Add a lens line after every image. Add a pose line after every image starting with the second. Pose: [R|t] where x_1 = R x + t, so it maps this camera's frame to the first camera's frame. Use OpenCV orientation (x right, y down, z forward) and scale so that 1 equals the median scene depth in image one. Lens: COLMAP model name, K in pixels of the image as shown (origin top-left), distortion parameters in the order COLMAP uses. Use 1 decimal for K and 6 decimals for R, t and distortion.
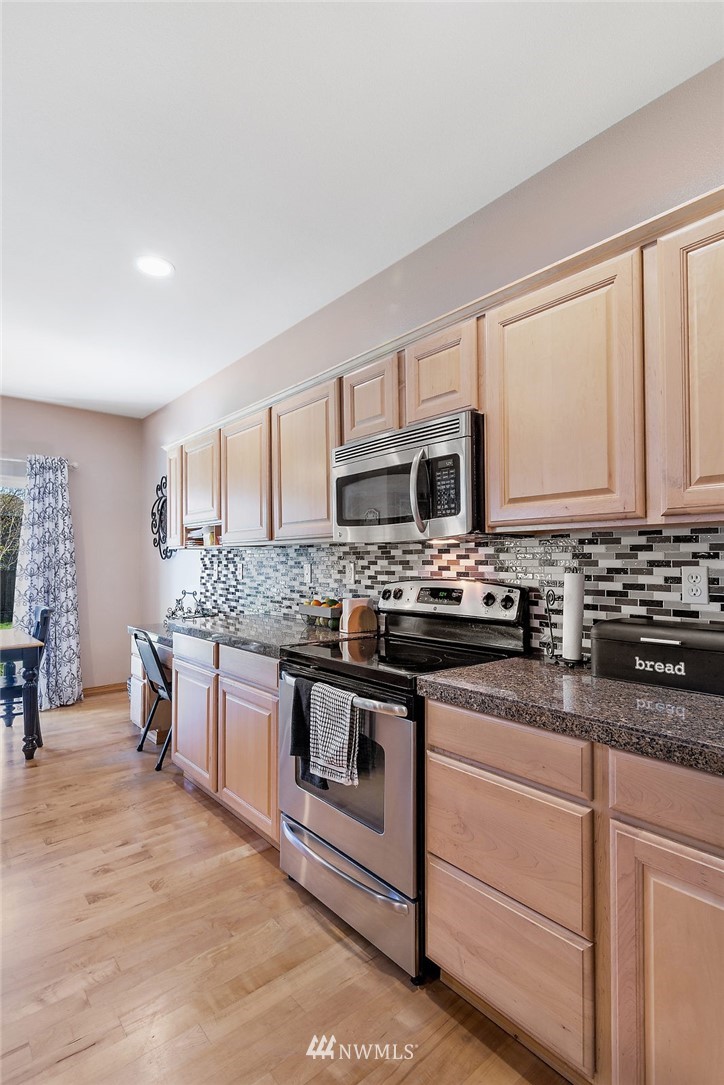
lens RADIAL K [[521.2, 0, 361.0], [0, 521.2, 552.6], [0, 0, 1]] dist [0.001865, 0.000146]
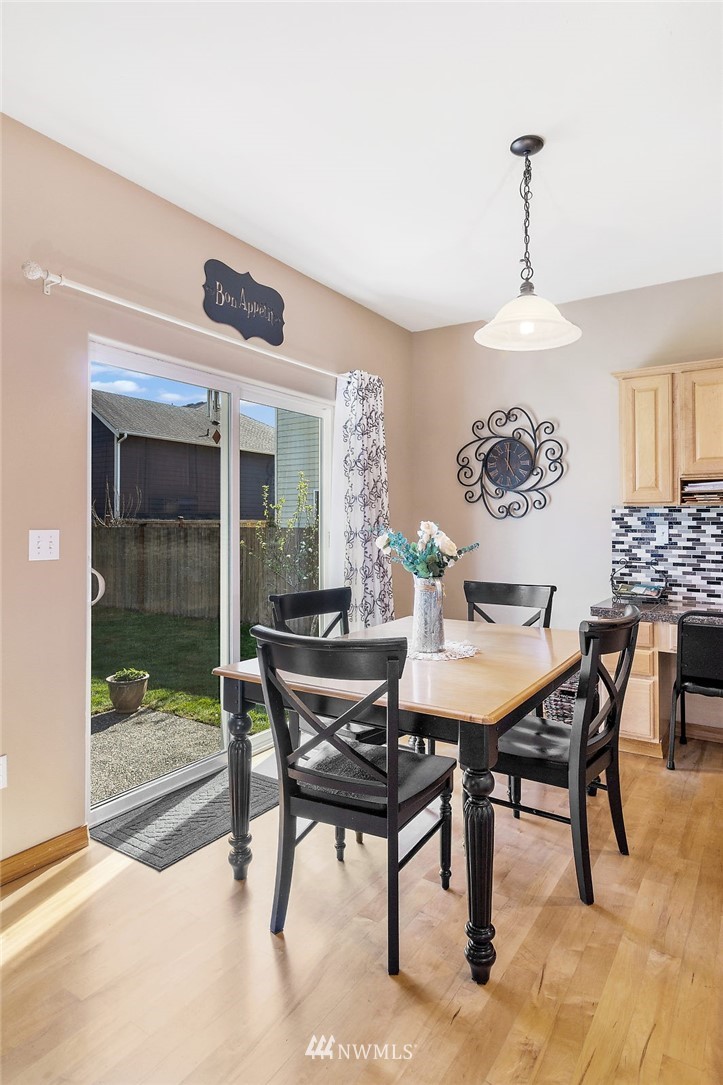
lens RADIAL K [[613.7, 0, 380.0], [0, 613.7, 512.0], [0, 0, 1]] dist [-0.001329, -0.000227]
pose [[0.959767, 0.006262, 0.280726, -1.241032], [-0.005820, 0.999980, -0.002409, 0.008561], [-0.280736, 0.000678, 0.959785, 0.291094]]
